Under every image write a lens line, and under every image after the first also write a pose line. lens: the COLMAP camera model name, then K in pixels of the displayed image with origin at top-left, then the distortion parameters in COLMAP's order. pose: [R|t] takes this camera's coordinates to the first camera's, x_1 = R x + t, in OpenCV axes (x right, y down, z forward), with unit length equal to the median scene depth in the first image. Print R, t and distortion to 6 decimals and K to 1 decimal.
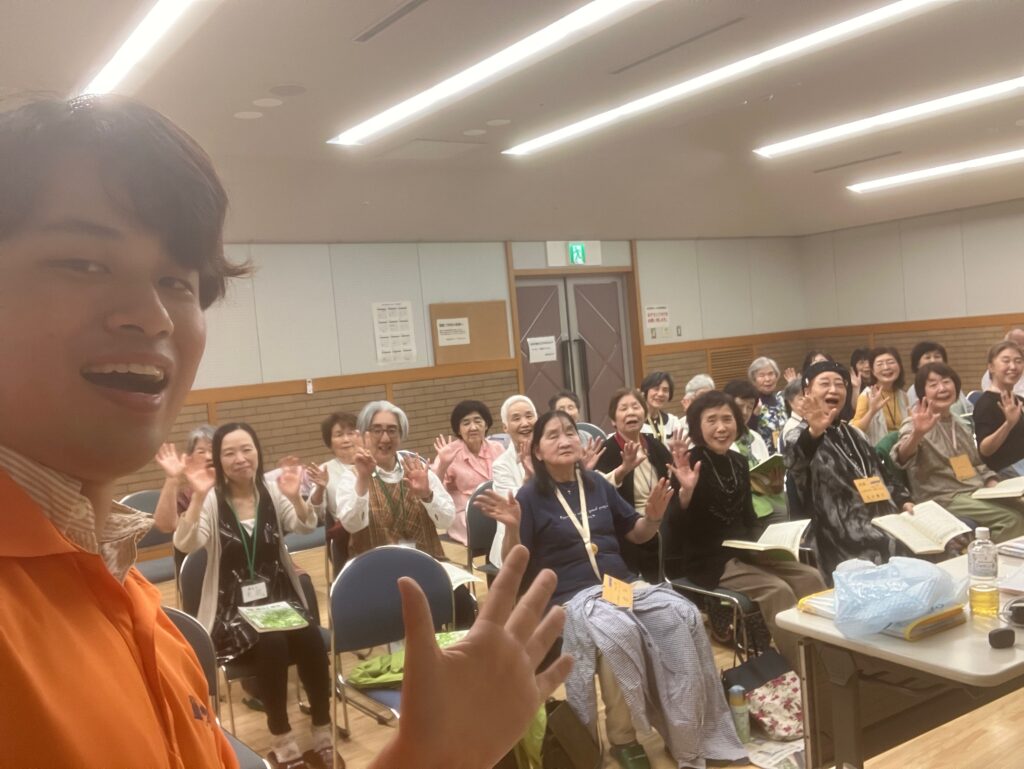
lens RADIAL K [[935.4, 0, 514.3], [0, 935.4, 385.8], [0, 0, 1]] dist [-0.006599, 0.000000]
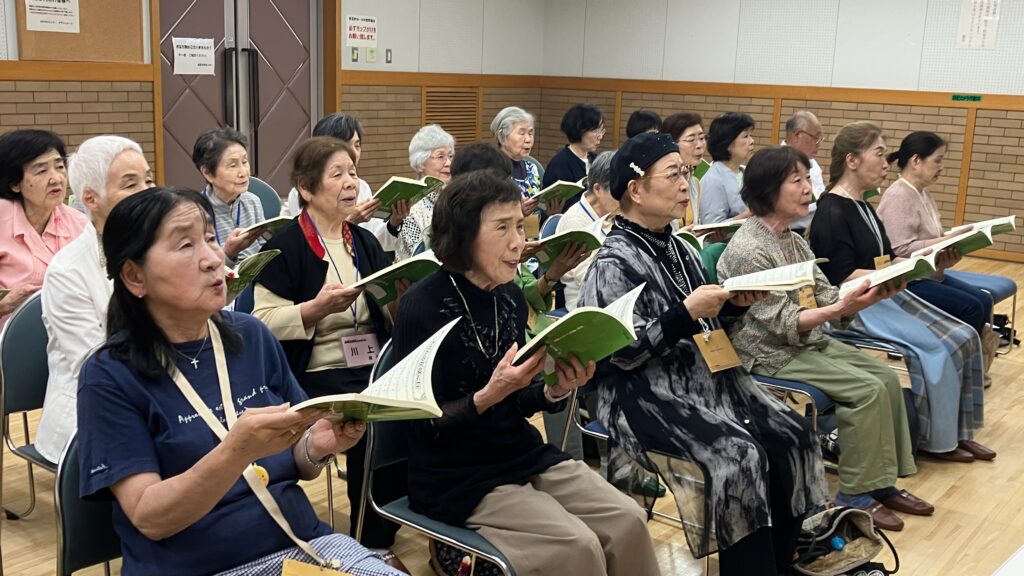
lens RADIAL K [[1066.4, 0, 514.5], [0, 1066.4, 294.5], [0, 0, 1]] dist [-0.007367, 0.000000]
pose [[0.945109, 0.060306, 0.321143, 0.012347], [-0.110832, 0.983722, 0.141445, -0.003772], [-0.307386, -0.169274, 0.936408, 0.170949]]
